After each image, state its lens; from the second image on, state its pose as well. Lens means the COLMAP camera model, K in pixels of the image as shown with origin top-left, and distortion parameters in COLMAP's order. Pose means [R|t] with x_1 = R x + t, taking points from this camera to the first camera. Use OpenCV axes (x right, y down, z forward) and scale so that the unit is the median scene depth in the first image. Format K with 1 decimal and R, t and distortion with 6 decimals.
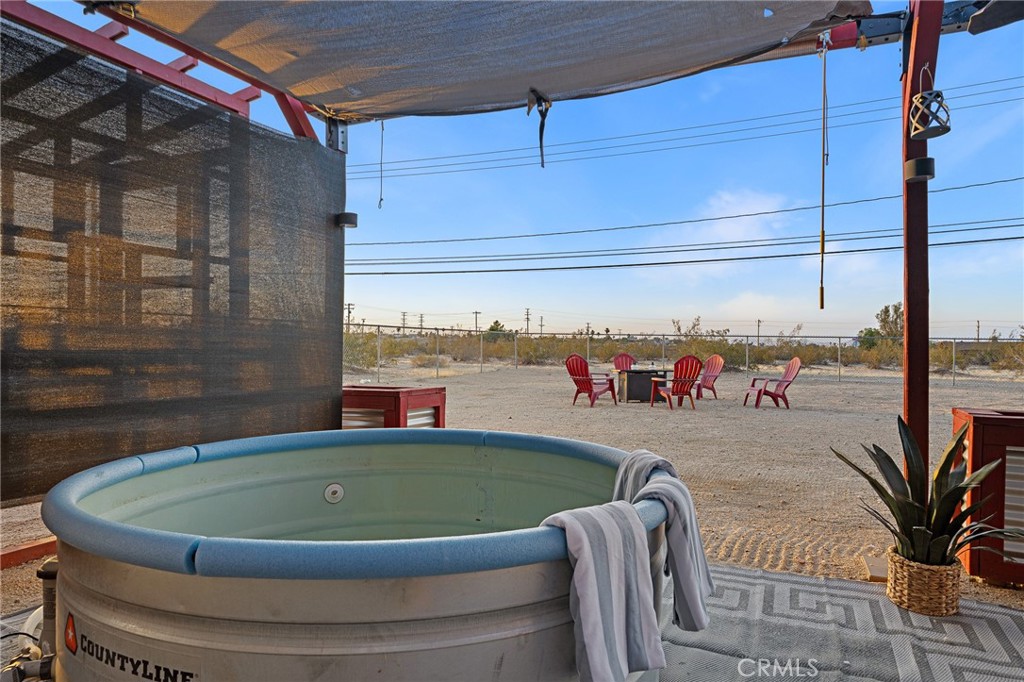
lens RADIAL K [[670.6, 0, 512.3], [0, 670.6, 343.0], [0, 0, 1]] dist [0.002044, 0.000458]
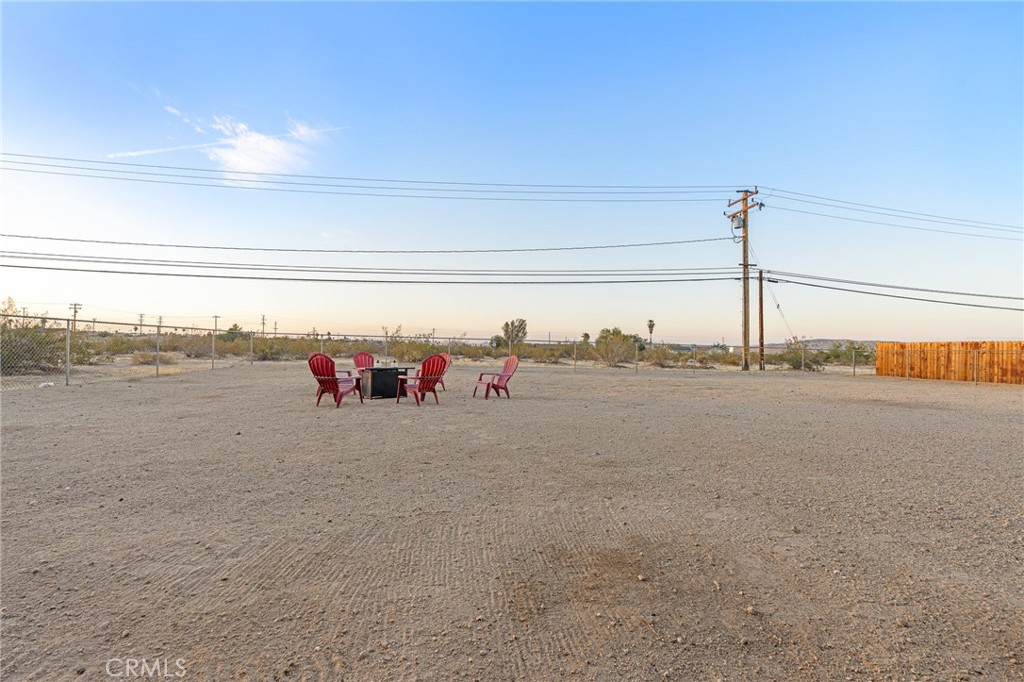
lens RADIAL K [[447.3, 0, 511.2], [0, 447.3, 343.7], [0, 0, 1]] dist [-0.002325, -0.000103]
pose [[0.862893, 0.008020, 0.505323, 0.005625], [-0.008837, 0.999961, -0.000780, 0.000359], [-0.505309, -0.003792, 0.862930, 0.274858]]
